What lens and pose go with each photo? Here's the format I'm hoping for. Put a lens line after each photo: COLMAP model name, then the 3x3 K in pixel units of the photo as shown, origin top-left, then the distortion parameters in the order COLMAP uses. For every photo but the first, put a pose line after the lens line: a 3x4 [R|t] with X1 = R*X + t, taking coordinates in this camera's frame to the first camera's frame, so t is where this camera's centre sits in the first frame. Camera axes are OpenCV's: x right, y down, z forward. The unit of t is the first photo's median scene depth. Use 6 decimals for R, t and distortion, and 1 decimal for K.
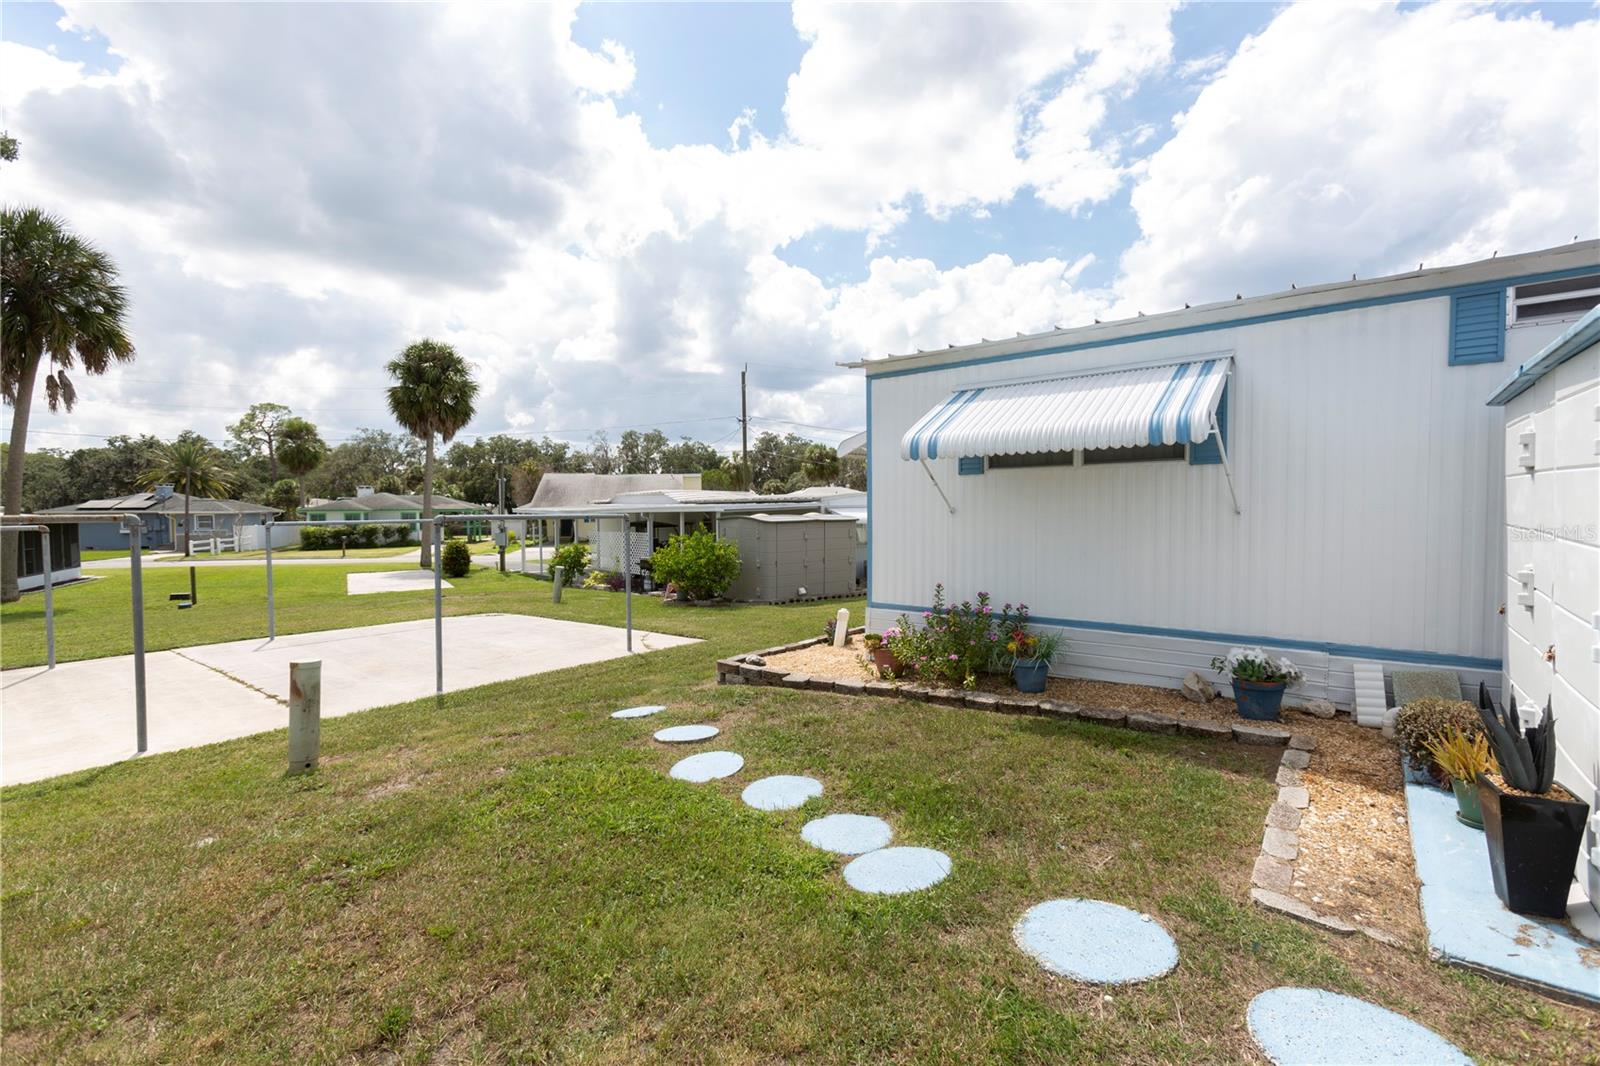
lens RADIAL K [[729.7, 0, 800.0], [0, 729.7, 533.0], [0, 0, 1]] dist [0.001665, 0.000260]
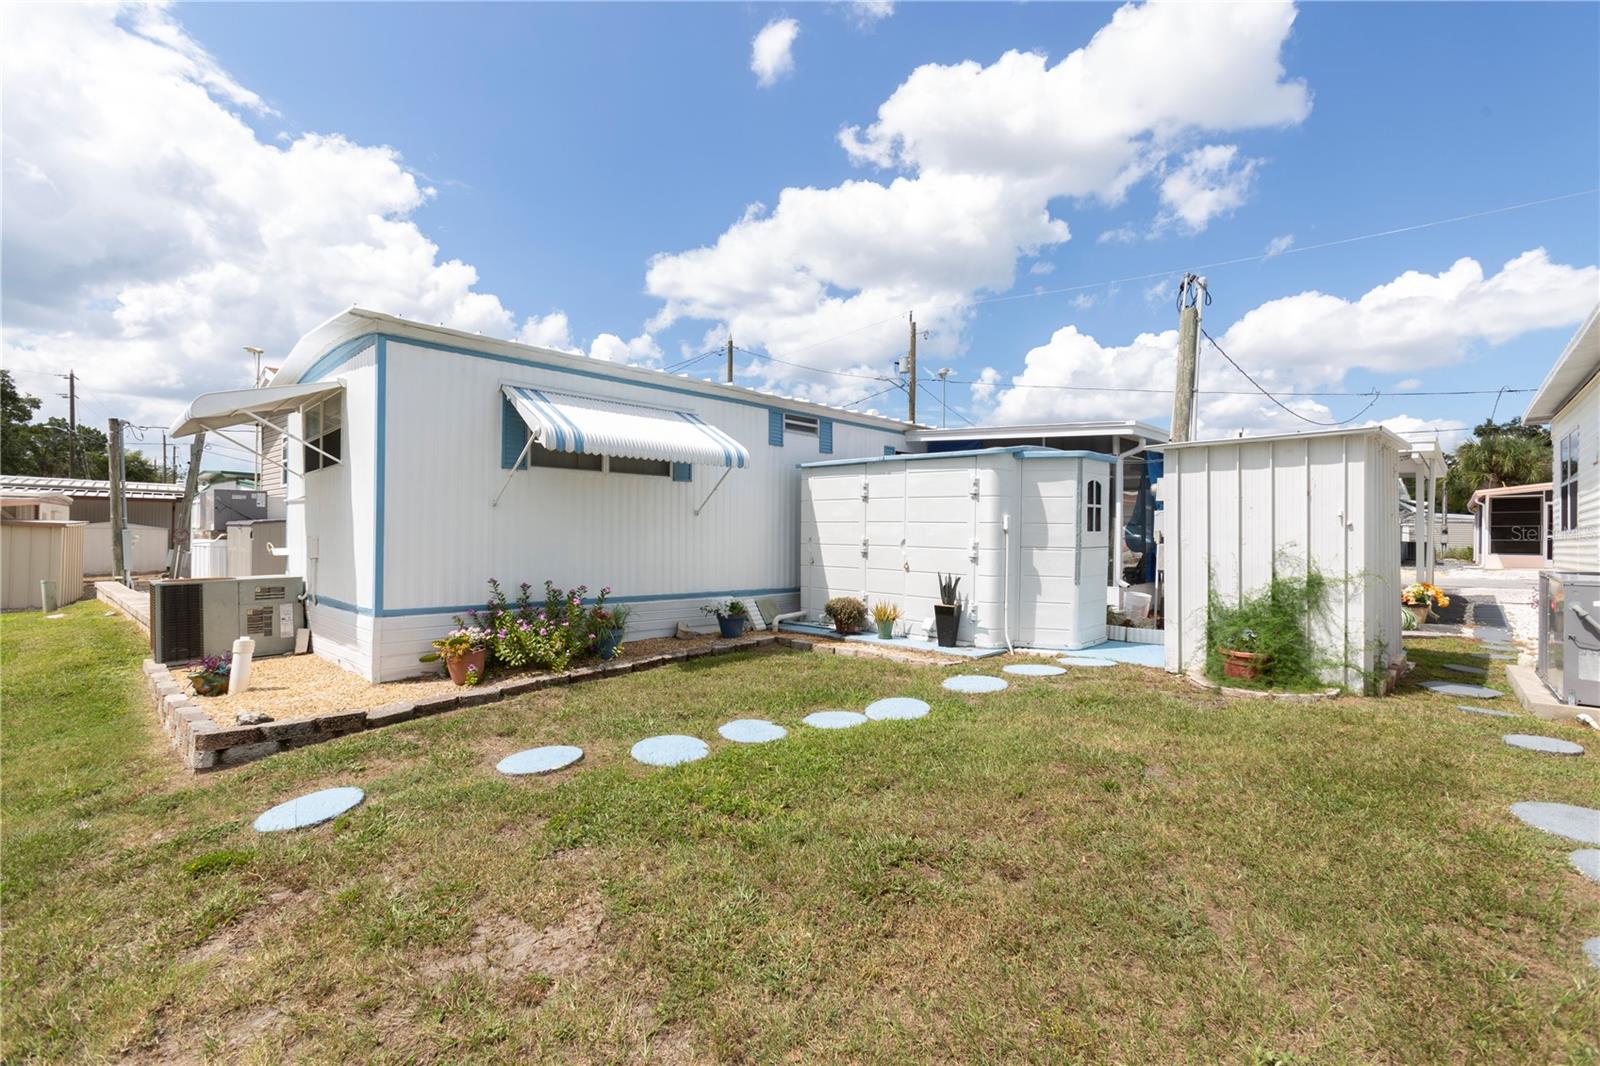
lens RADIAL K [[719.6, 0, 804.5], [0, 719.6, 540.4], [0, 0, 1]] dist [0.002360, 0.014992]
pose [[0.069794, 0.015907, 0.997435, -0.909490], [0.025352, 0.999522, -0.017715, 0.060500], [-0.997239, 0.026523, 0.069357, 0.658202]]
